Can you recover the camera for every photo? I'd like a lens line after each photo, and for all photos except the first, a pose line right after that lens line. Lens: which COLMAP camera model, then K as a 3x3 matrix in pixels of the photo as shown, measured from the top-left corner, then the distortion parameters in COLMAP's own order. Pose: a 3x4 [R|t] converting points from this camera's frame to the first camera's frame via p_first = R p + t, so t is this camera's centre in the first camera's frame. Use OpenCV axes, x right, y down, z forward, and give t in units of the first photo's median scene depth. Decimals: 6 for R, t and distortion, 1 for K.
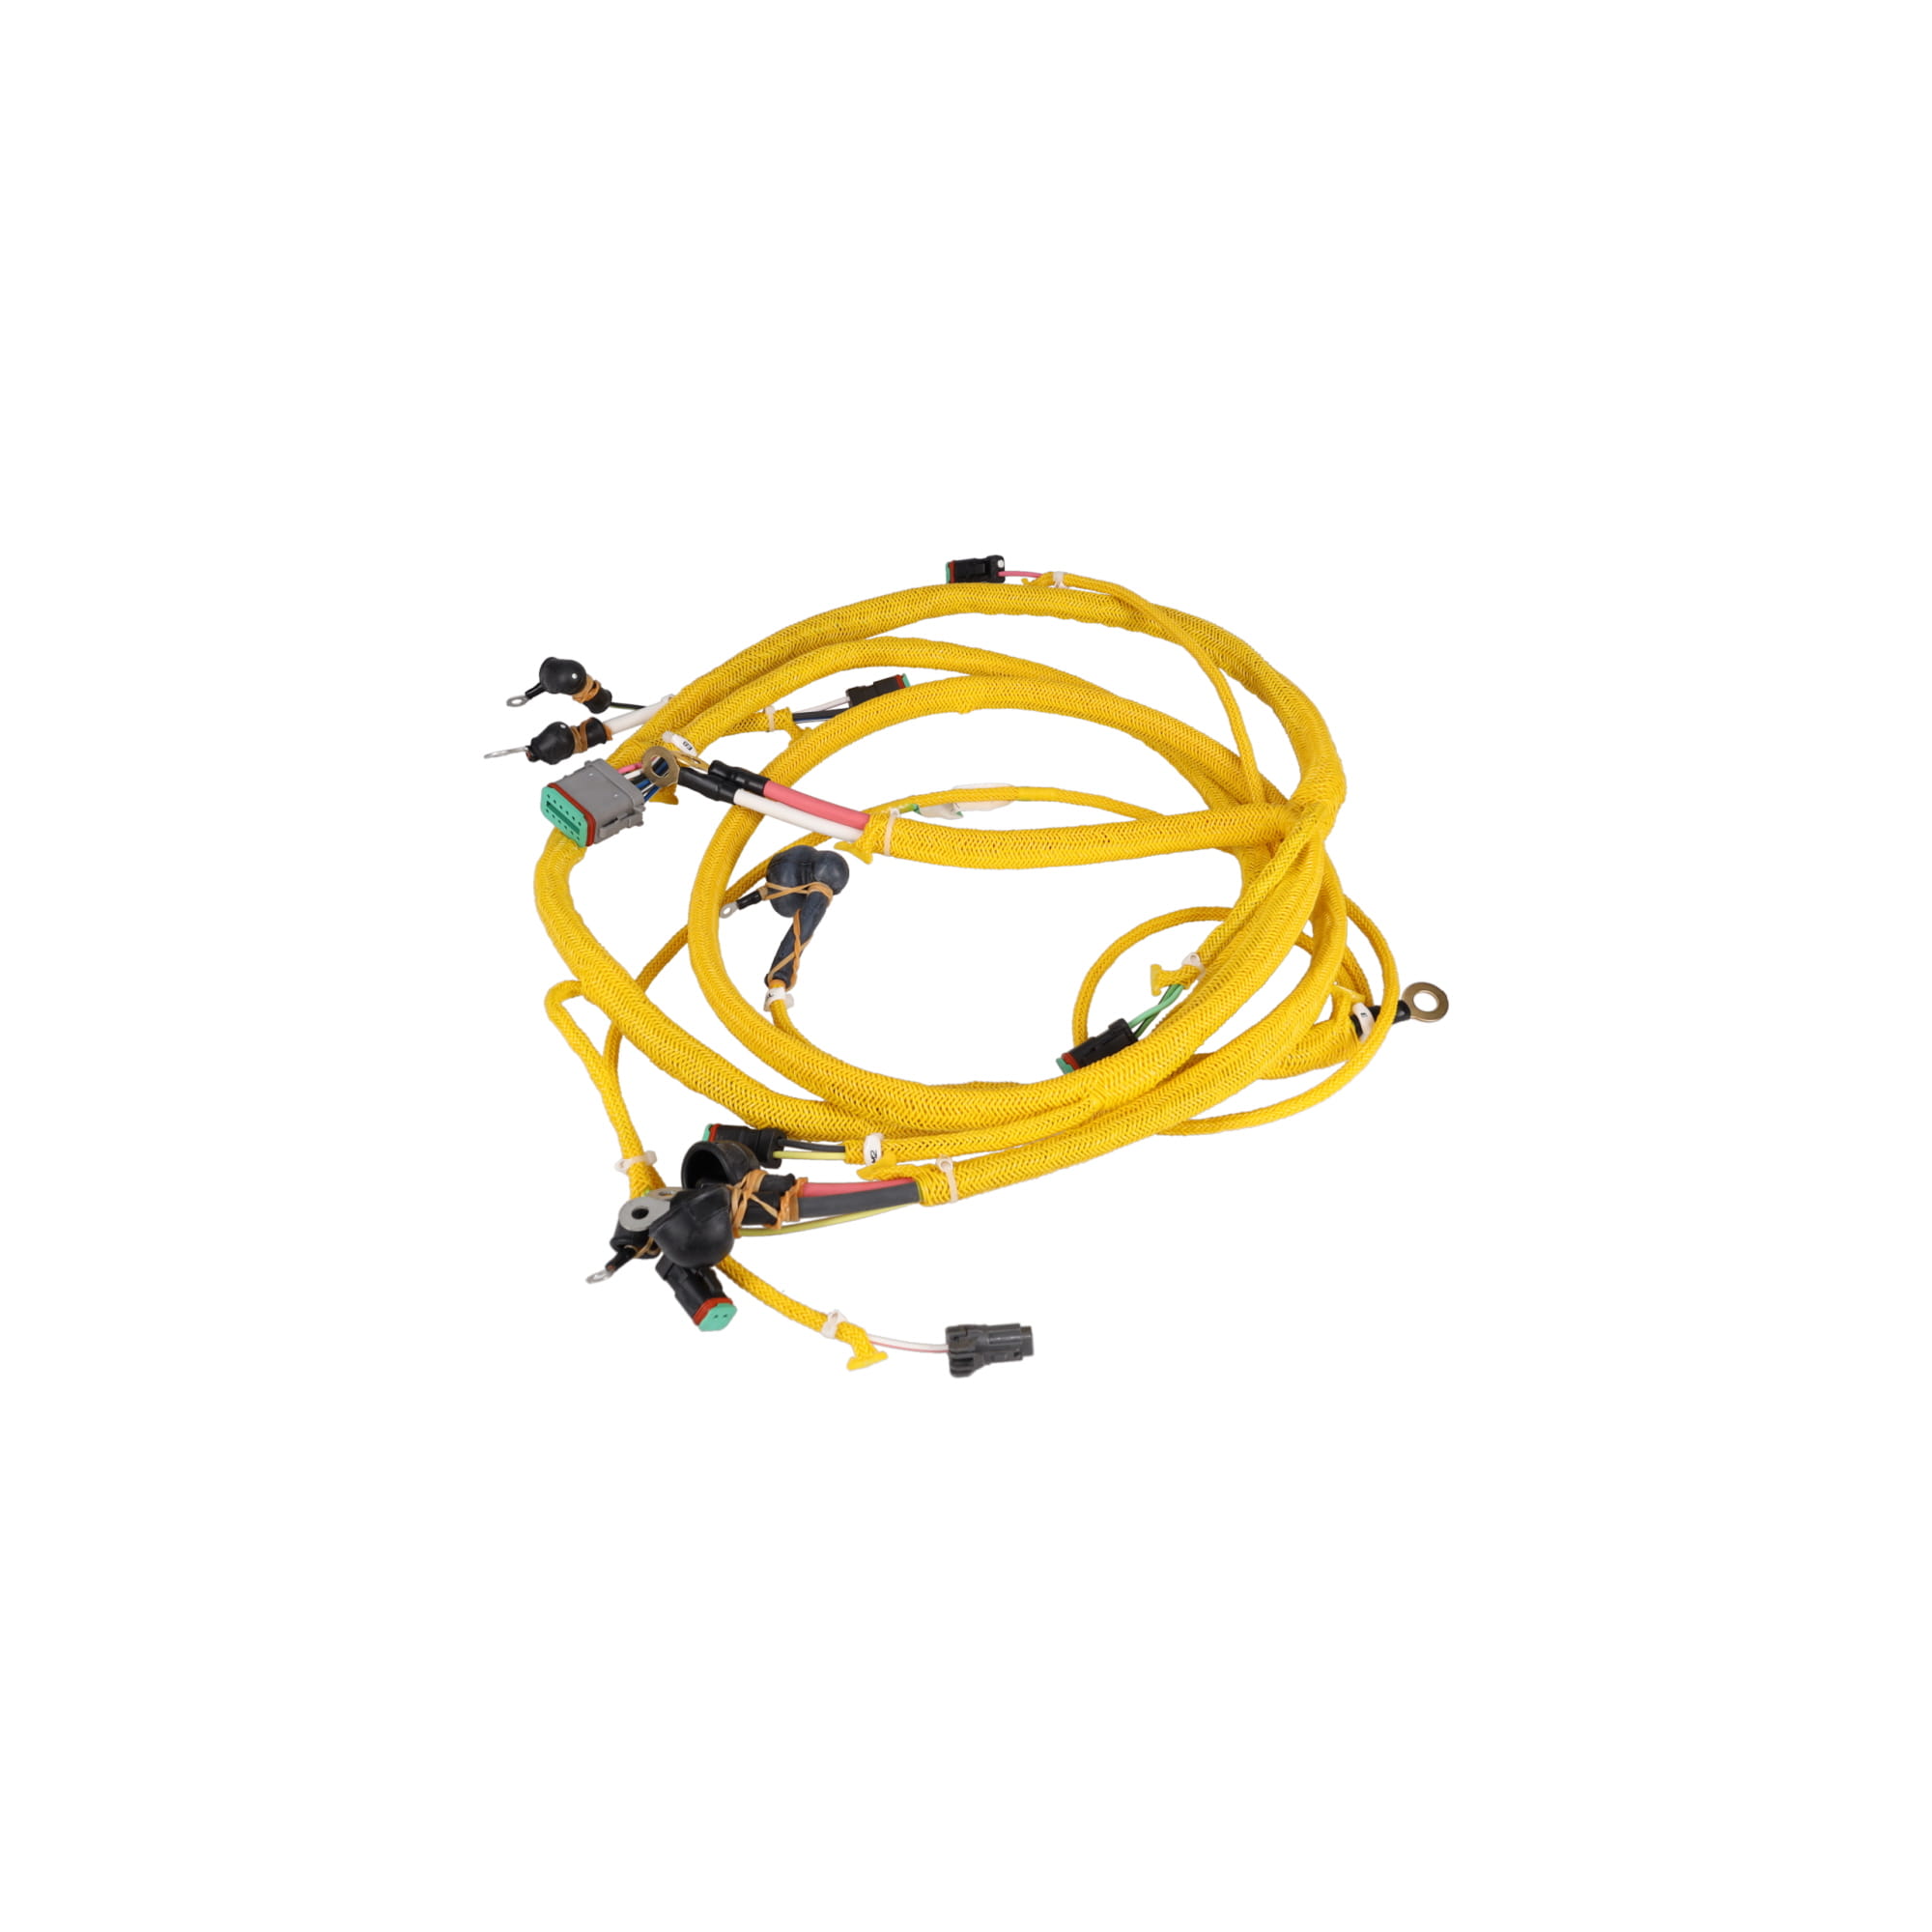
lens RADIAL K [[1703.7, 0, 966.0], [0, 1703.7, 966.0], [0, 0, 1]] dist [0.006779, 0.000216]
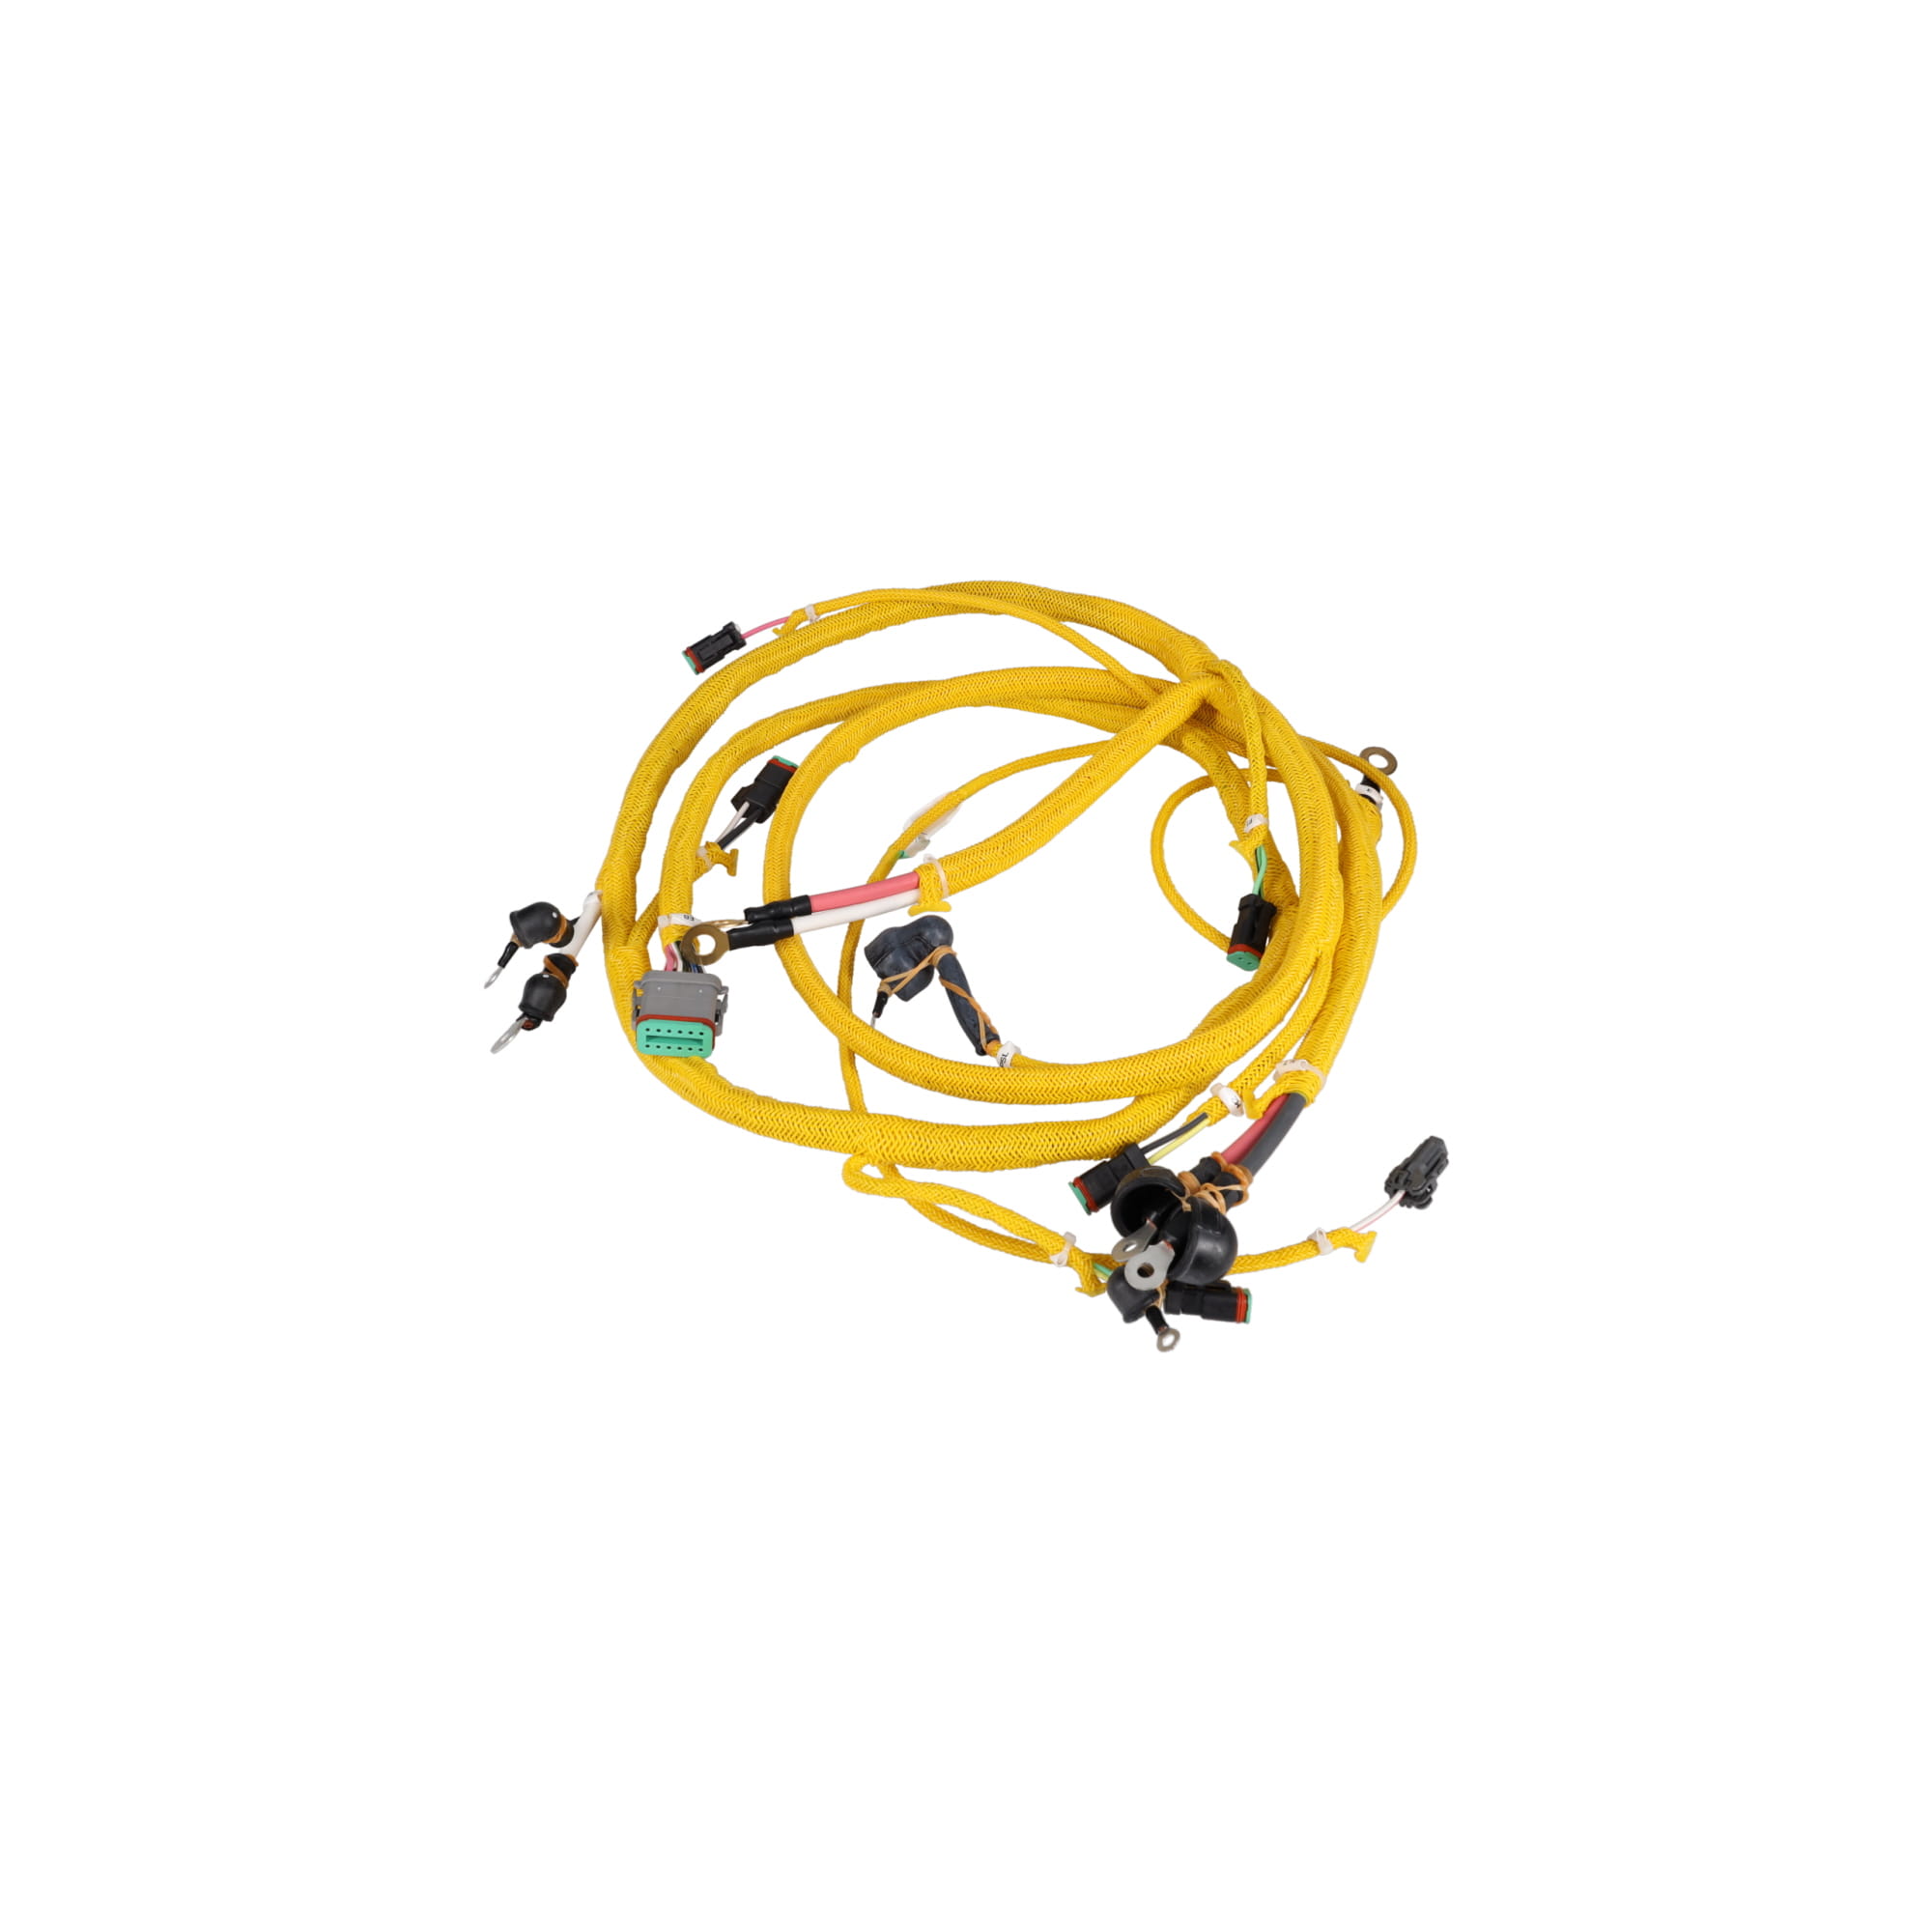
lens RADIAL K [[1703.7, 0, 966.0], [0, 1703.7, 966.0], [0, 0, 1]] dist [0.006779, 0.000216]
pose [[0.683808, -0.514905, 0.516990, -0.579389], [0.518119, 0.841541, 0.152846, -0.178506], [-0.513770, 0.163345, 0.842235, 0.157095]]
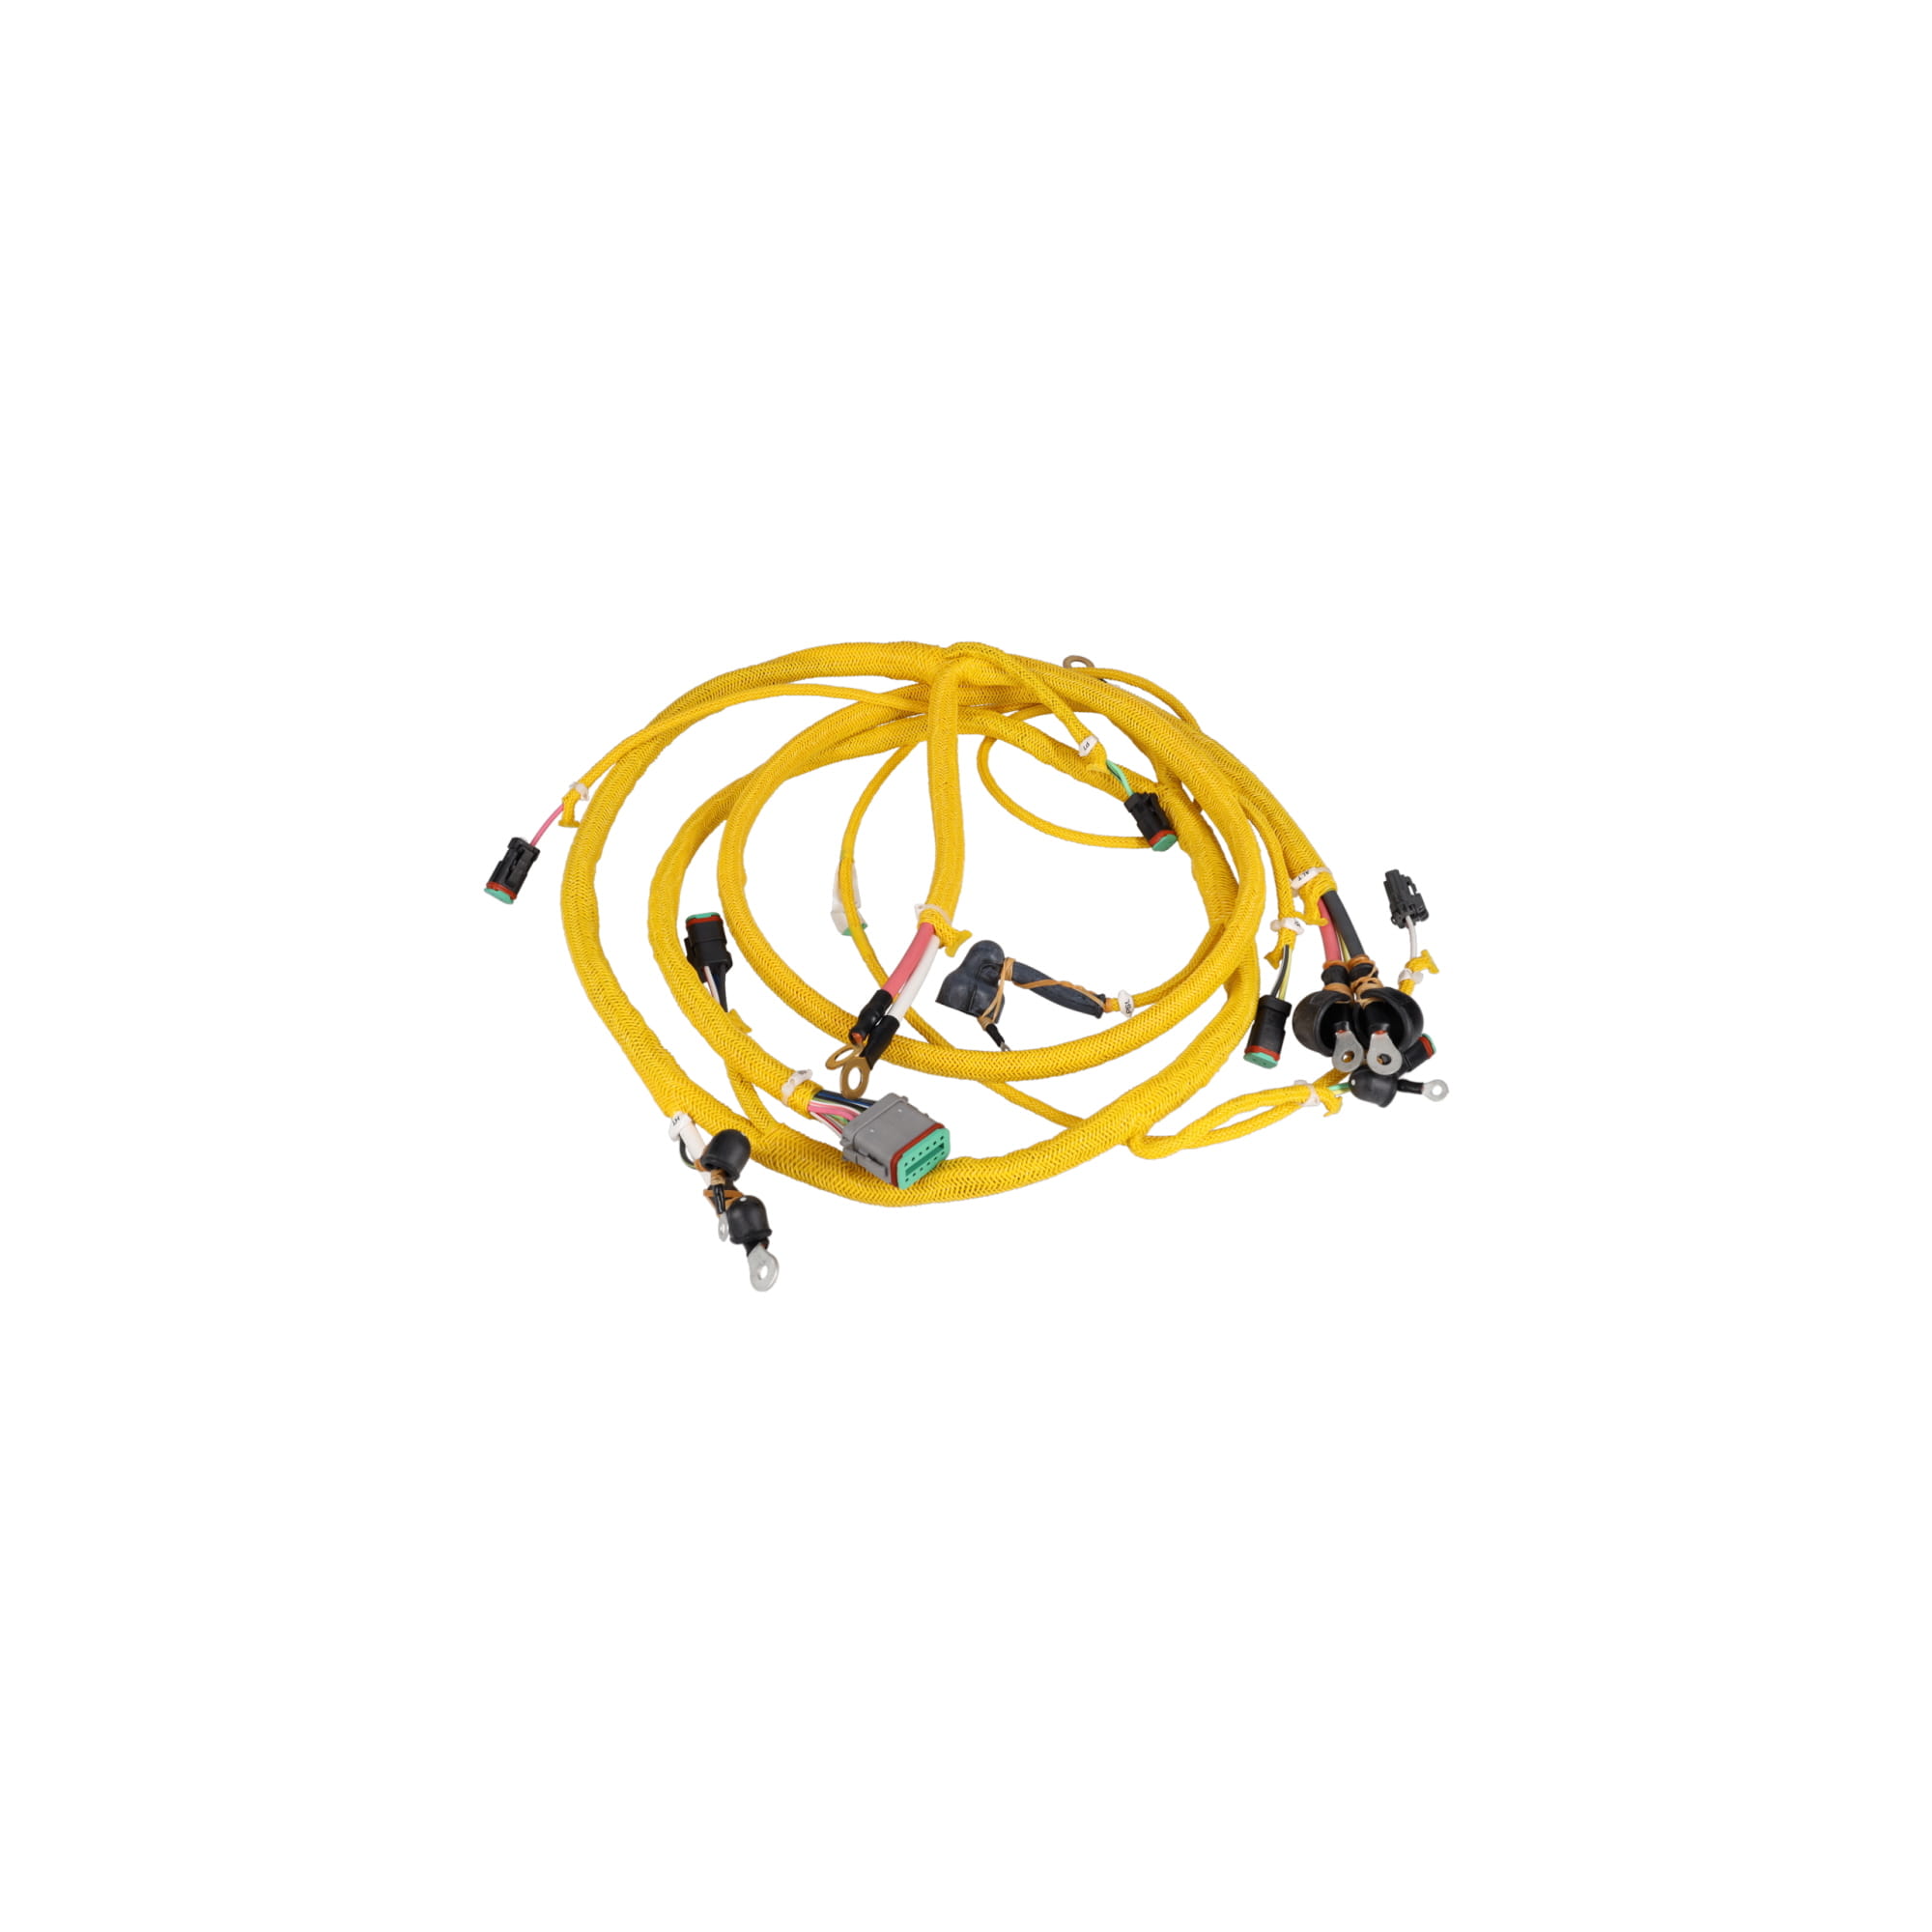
lens RADIAL K [[1585.4, 0, 966.0], [0, 1585.4, 966.0], [0, 0, 1]] dist [-0.007868, -0.000665]
pose [[-0.056425, -0.712397, 0.699505, -0.771128], [0.720021, 0.456326, 0.522816, -0.575375], [-0.691655, 0.533158, 0.487192, 0.515310]]
